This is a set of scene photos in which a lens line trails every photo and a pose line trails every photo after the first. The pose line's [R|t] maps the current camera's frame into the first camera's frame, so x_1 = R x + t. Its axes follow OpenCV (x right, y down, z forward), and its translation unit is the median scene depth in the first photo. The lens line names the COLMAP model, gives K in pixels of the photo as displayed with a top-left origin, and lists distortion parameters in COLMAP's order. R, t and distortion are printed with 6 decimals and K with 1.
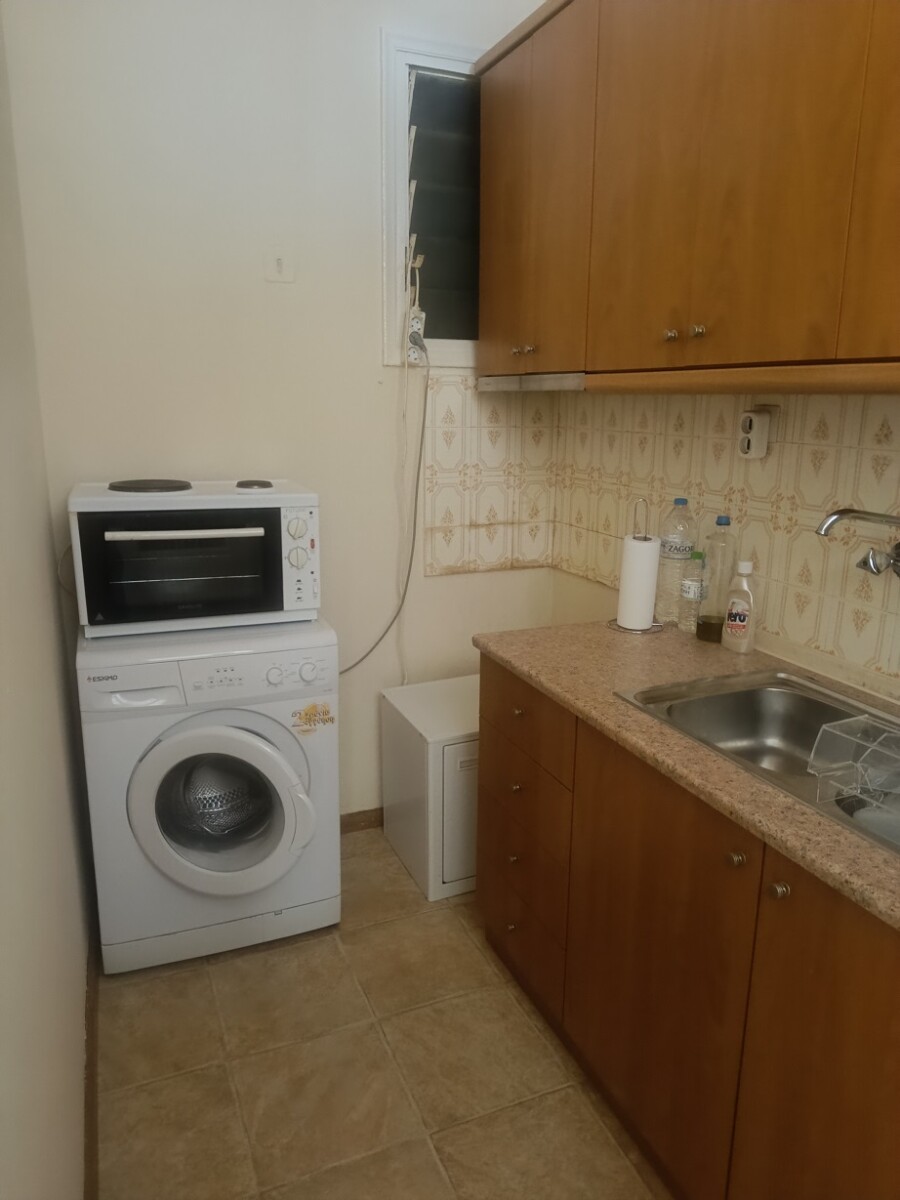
lens RADIAL K [[822.7, 0, 451.8], [0, 822.7, 599.1], [0, 0, 1]] dist [0.023772, -0.025537]
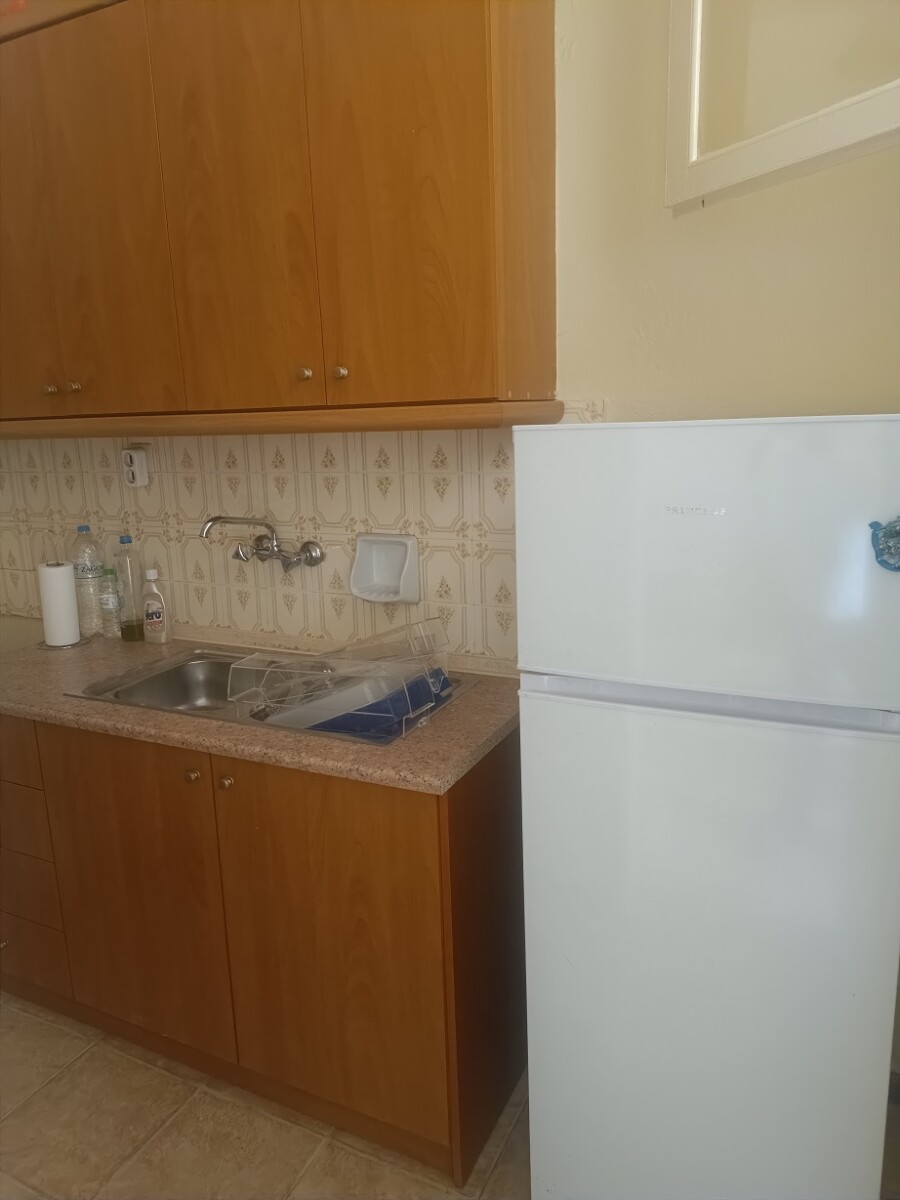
lens RADIAL K [[822.7, 0, 446.1], [0, 822.7, 603.8], [0, 0, 1]] dist [0.023772, -0.025537]
pose [[0.752252, -0.173237, 0.635694, -0.095604], [0.191816, 0.980605, 0.040244, 0.036541], [-0.630337, 0.091663, 0.770892, -0.205908]]
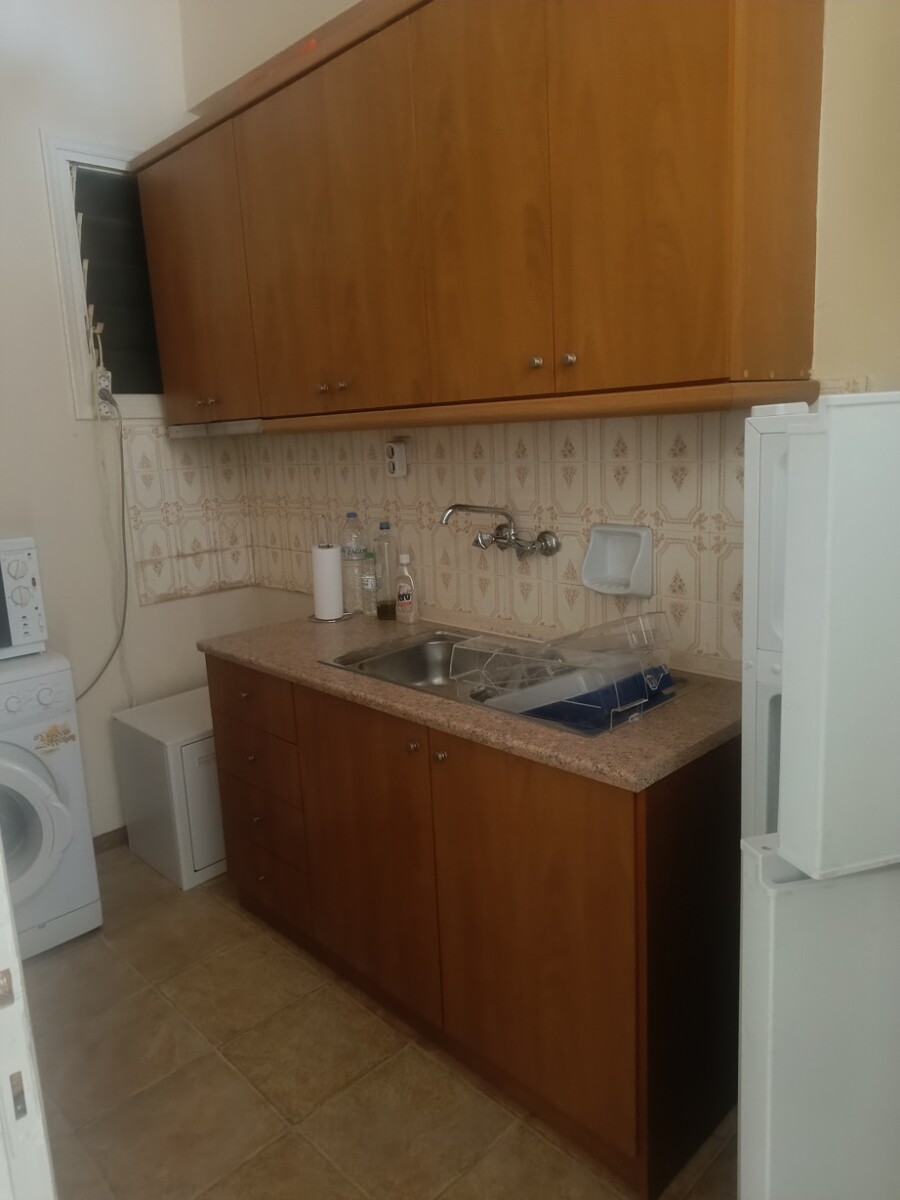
lens RADIAL K [[822.7, 0, 451.3], [0, 822.7, 603.1], [0, 0, 1]] dist [0.023772, -0.025537]
pose [[0.929136, -0.124928, 0.347992, -0.038830], [0.139687, 0.990040, -0.017542, 0.060491], [-0.342335, 0.064909, 0.937333, -0.237862]]
